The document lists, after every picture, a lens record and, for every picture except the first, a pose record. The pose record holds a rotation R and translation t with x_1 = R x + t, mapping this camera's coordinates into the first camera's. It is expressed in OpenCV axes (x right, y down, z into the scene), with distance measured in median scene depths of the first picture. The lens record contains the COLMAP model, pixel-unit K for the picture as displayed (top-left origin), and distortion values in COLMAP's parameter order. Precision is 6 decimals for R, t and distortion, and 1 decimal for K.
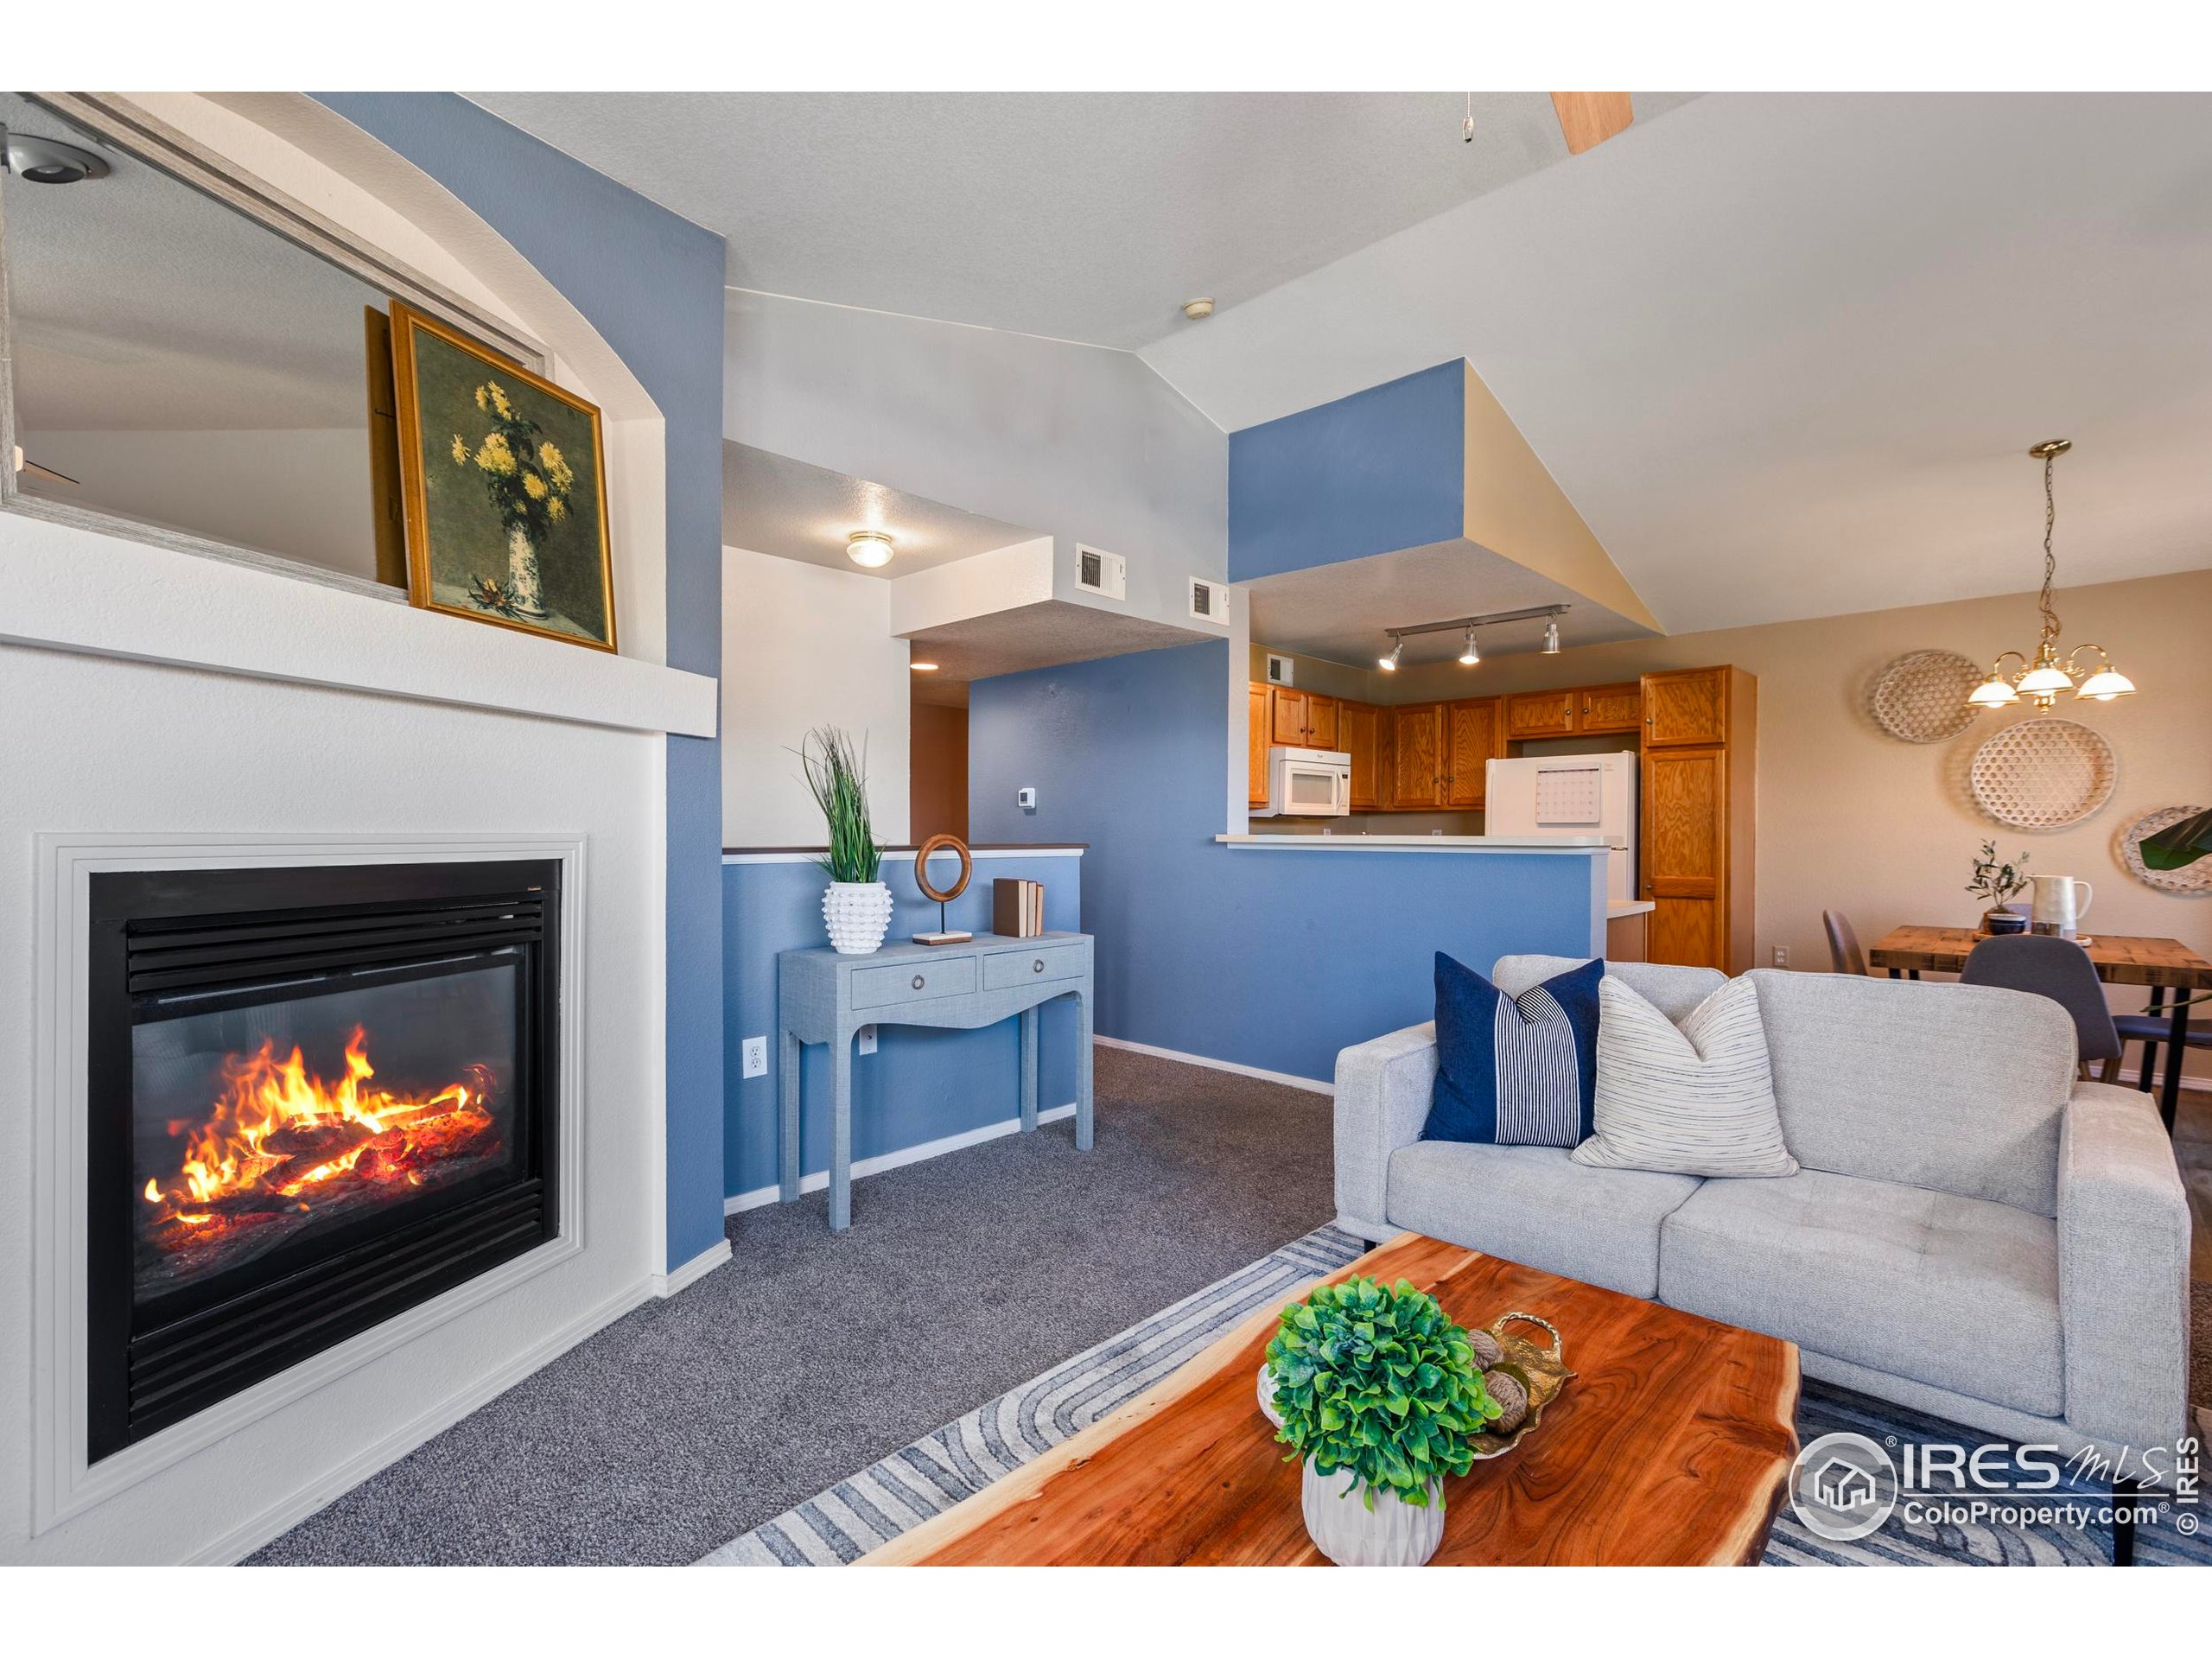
lens RADIAL K [[1003.3, 0, 1098.2], [0, 1003.3, 840.7], [0, 0, 1]] dist [0.005549, -0.002071]
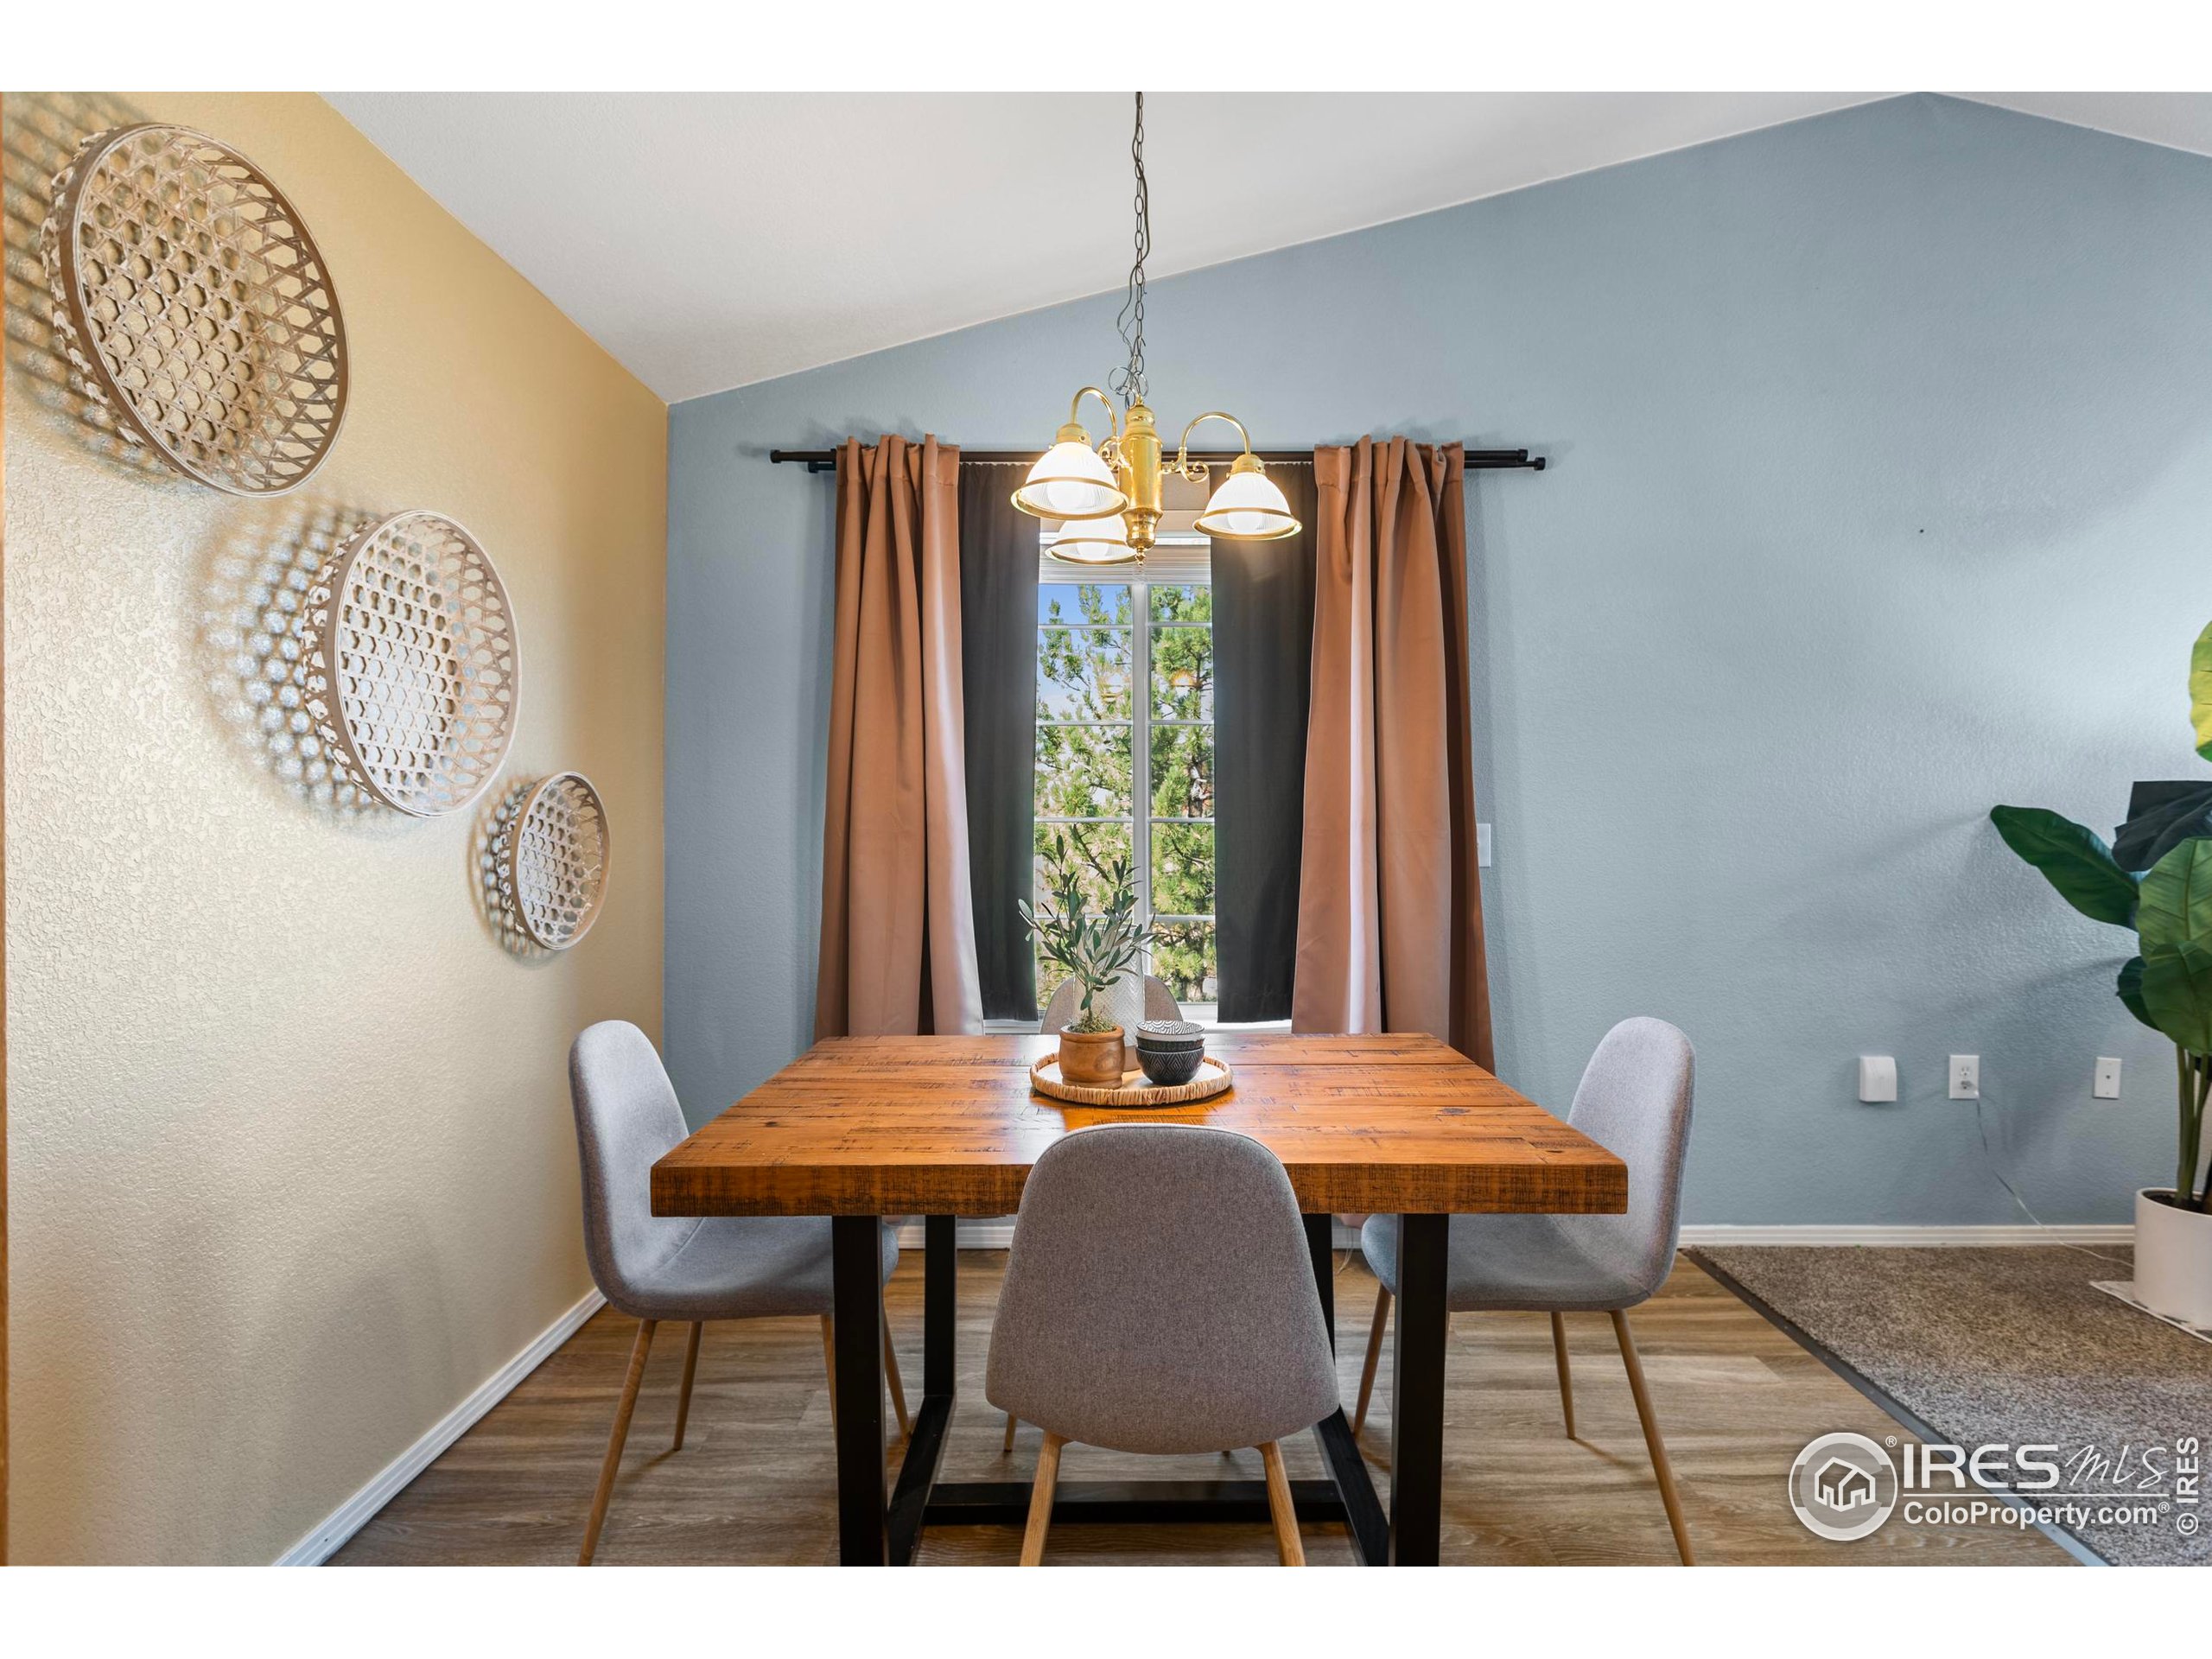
lens RADIAL K [[1066.6, 0, 1137.8], [0, 1066.6, 829.9], [0, 0, 1]] dist [-0.003215, 0.000727]
pose [[-0.691261, 0.001956, 0.722602, 0.751635], [0.007066, 0.999967, 0.004053, -0.012027], [-0.722570, 0.007908, -0.691252, 1.677514]]
